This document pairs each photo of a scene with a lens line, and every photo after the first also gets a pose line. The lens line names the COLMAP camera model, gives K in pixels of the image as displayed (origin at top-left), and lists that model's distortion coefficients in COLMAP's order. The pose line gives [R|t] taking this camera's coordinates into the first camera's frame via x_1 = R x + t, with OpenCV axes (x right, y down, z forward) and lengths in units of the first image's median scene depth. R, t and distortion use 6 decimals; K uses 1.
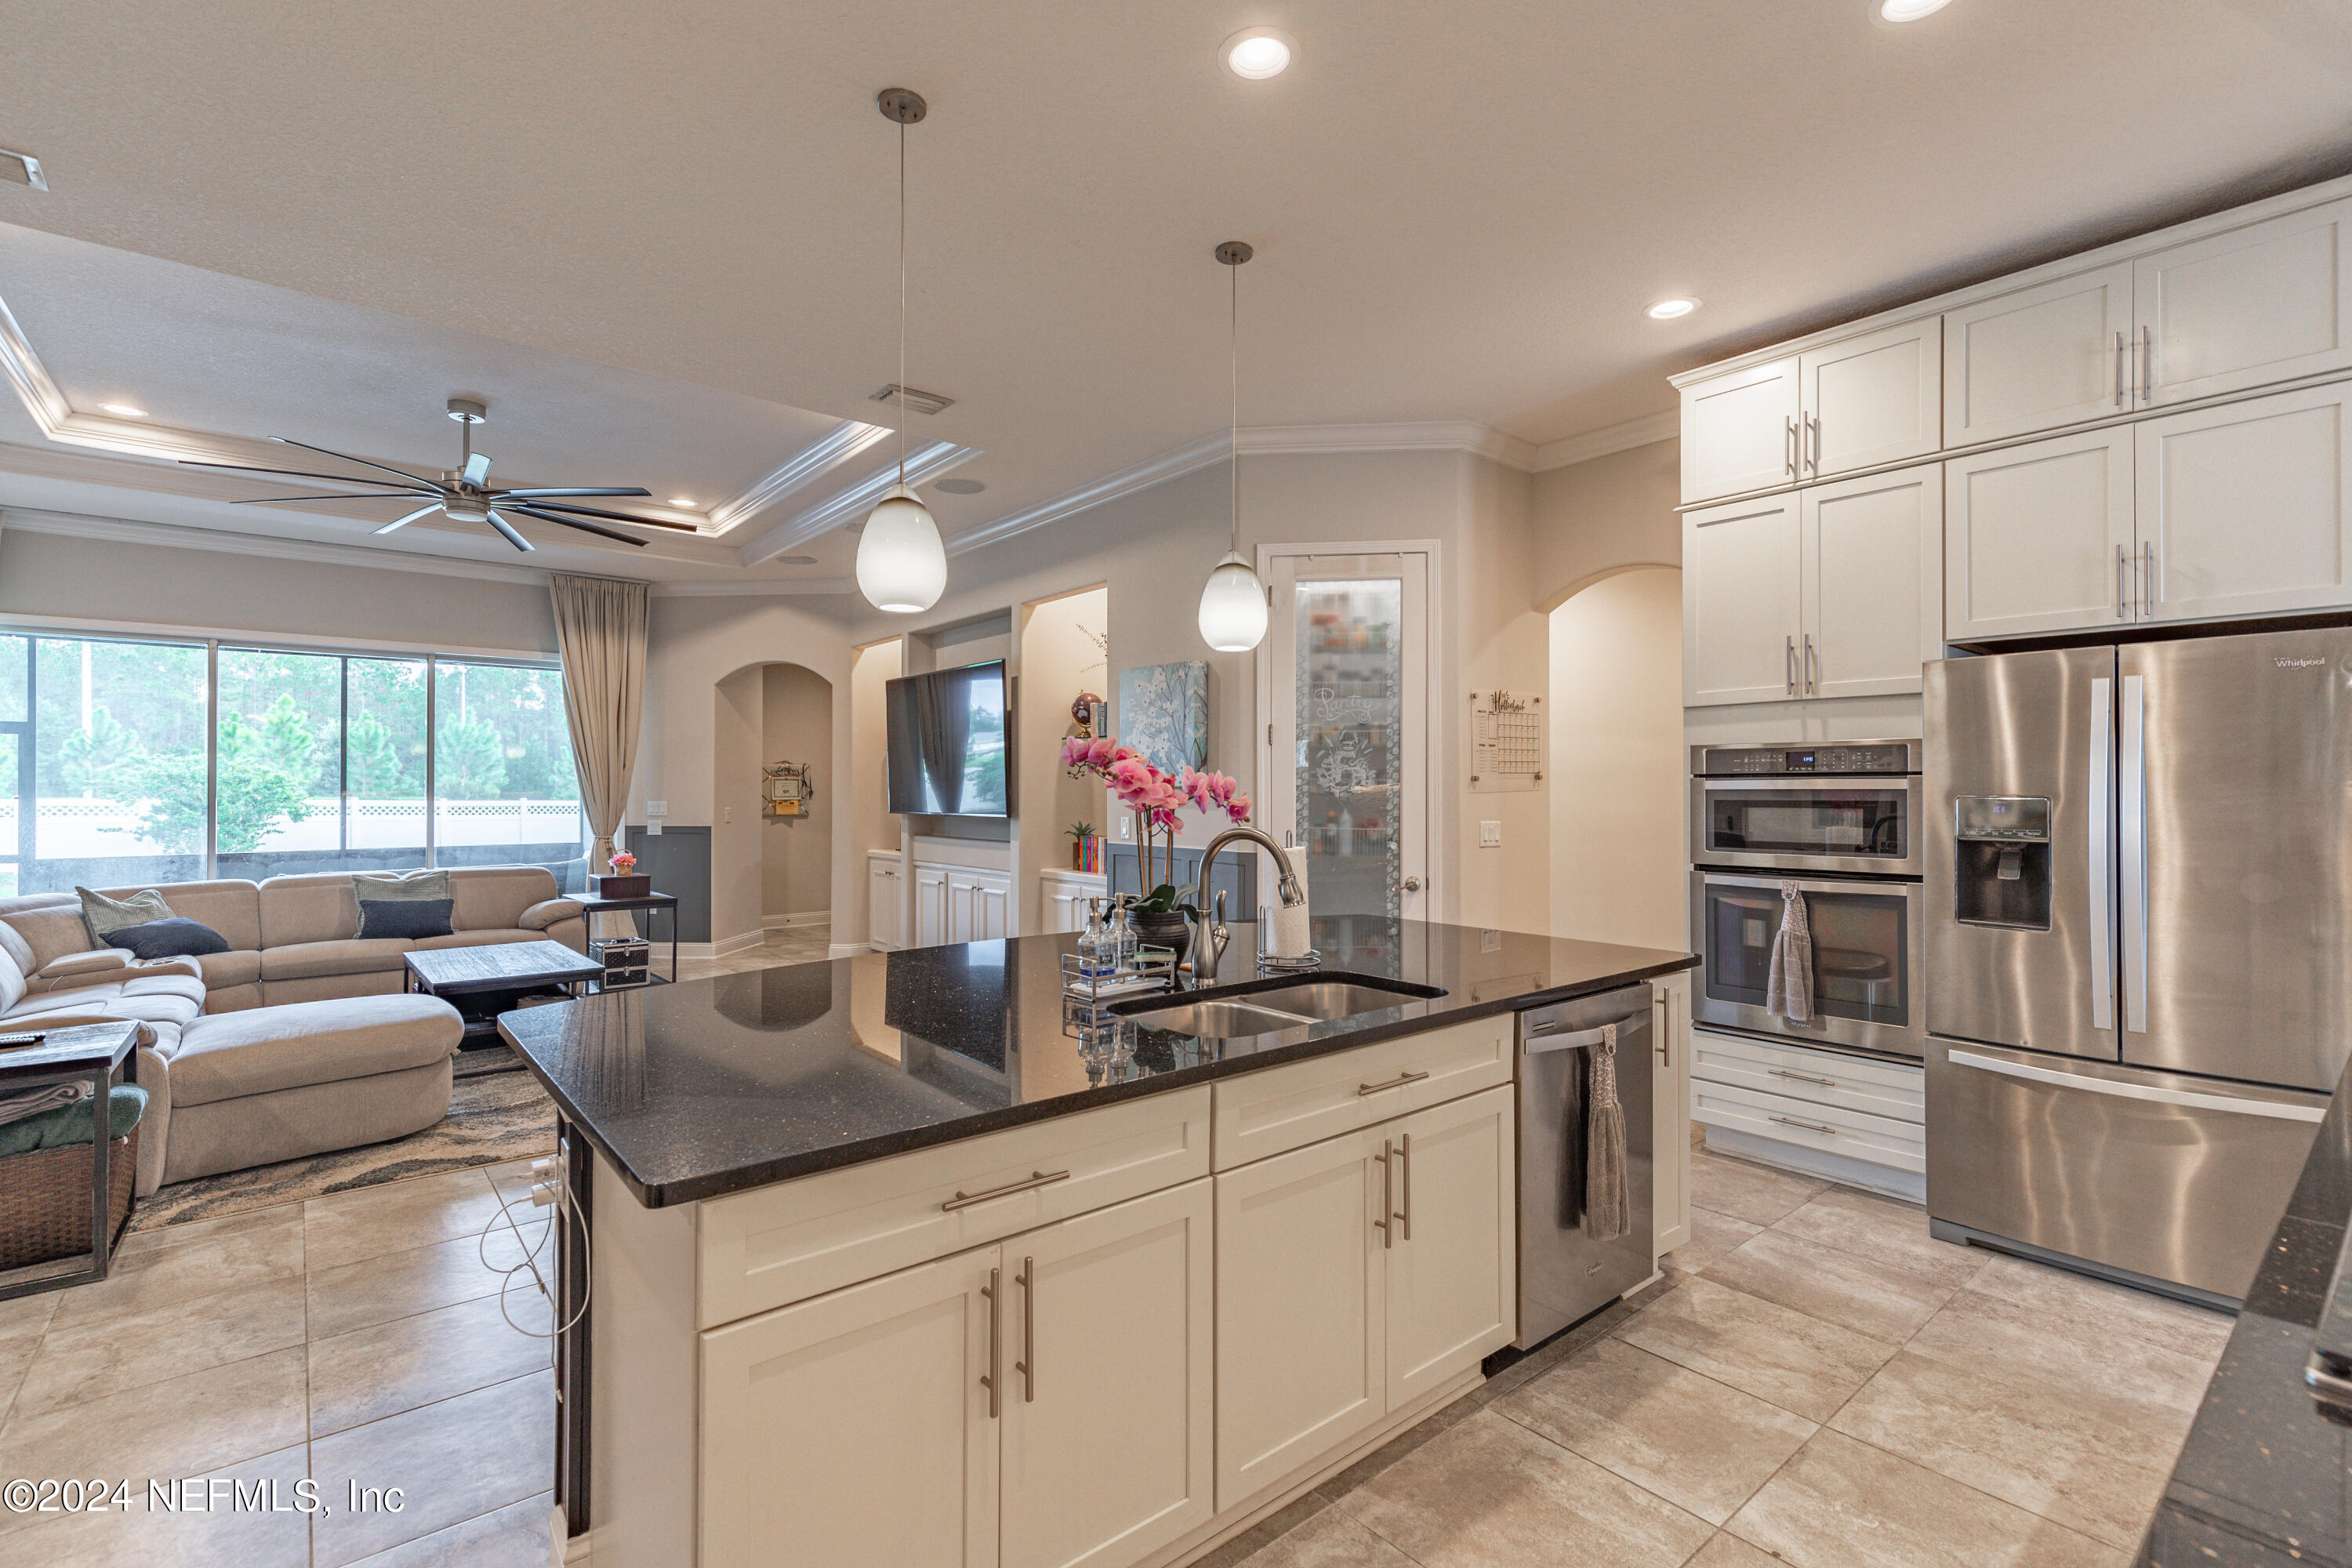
lens RADIAL K [[1056.3, 0, 1176.0], [0, 1056.3, 784.0], [0, 0, 1]] dist [0.007339, -0.001445]
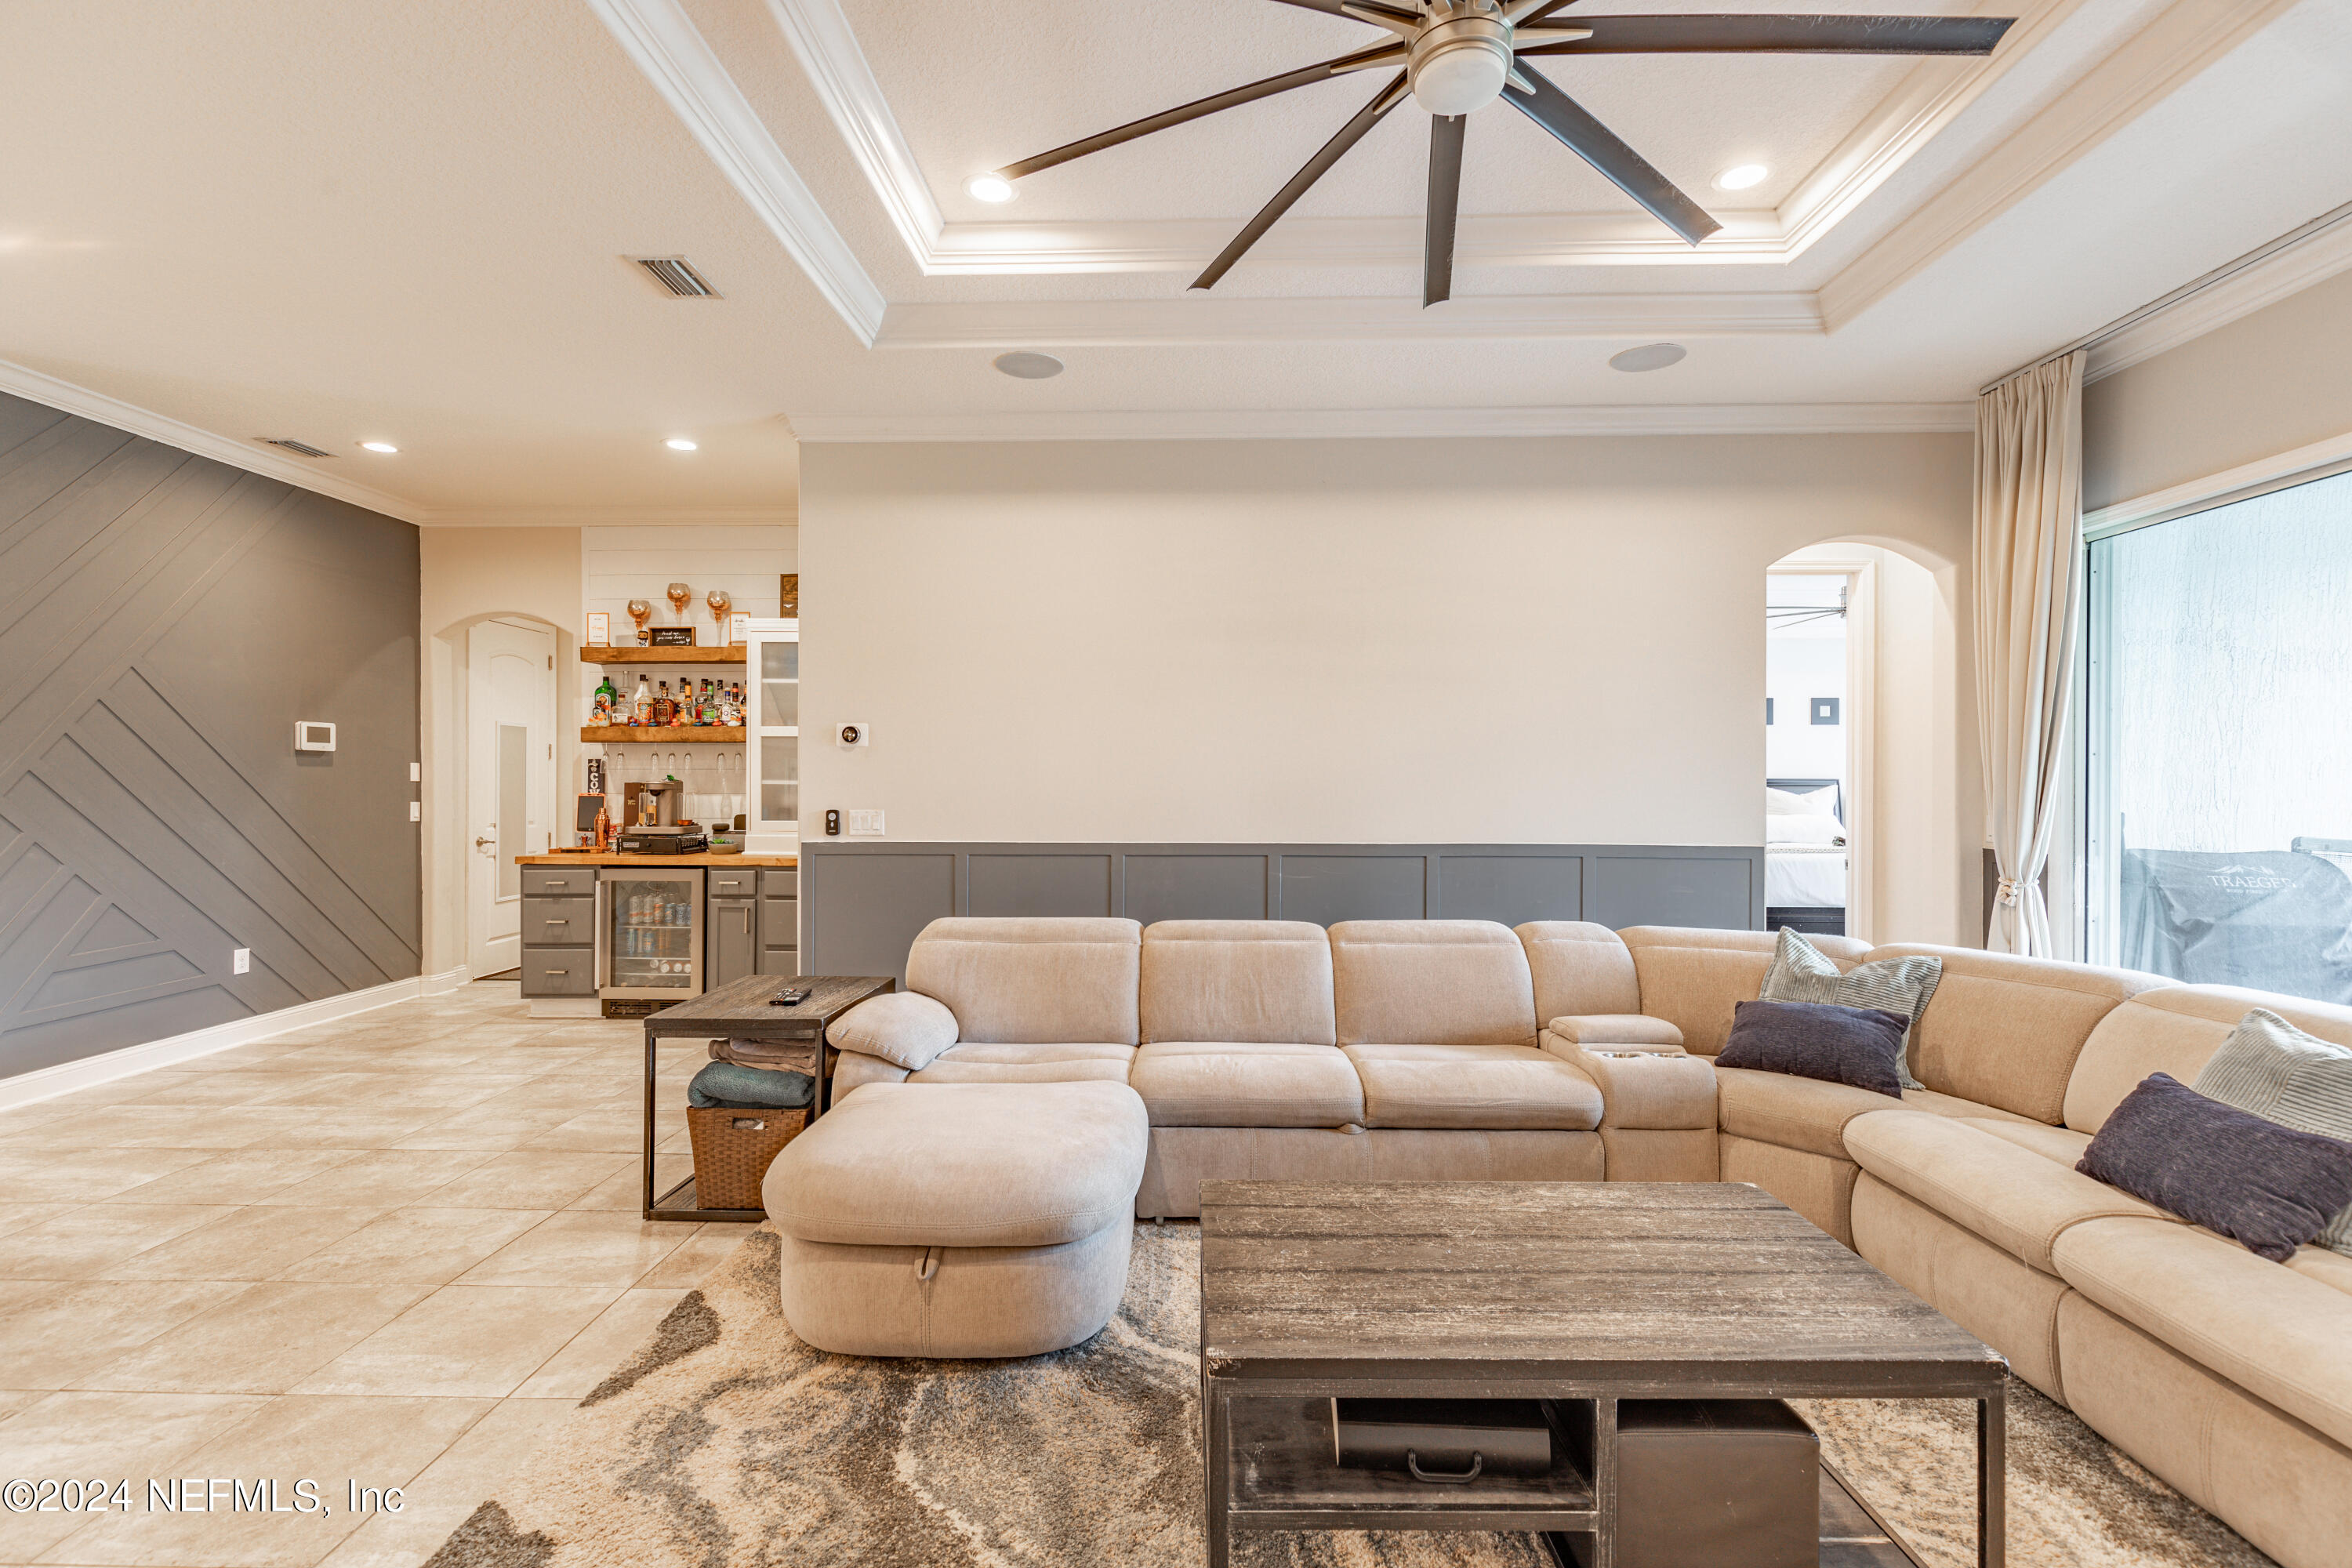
lens RADIAL K [[1058.8, 0, 1176.0], [0, 1058.8, 784.0], [0, 0, 1]] dist [0.005316, 0.000338]
pose [[-0.663151, -0.000463, -0.748485, -0.331829], [0.000471, 0.999999, -0.001036, 0.009353], [0.748485, -0.001040, -0.663151, 1.296376]]
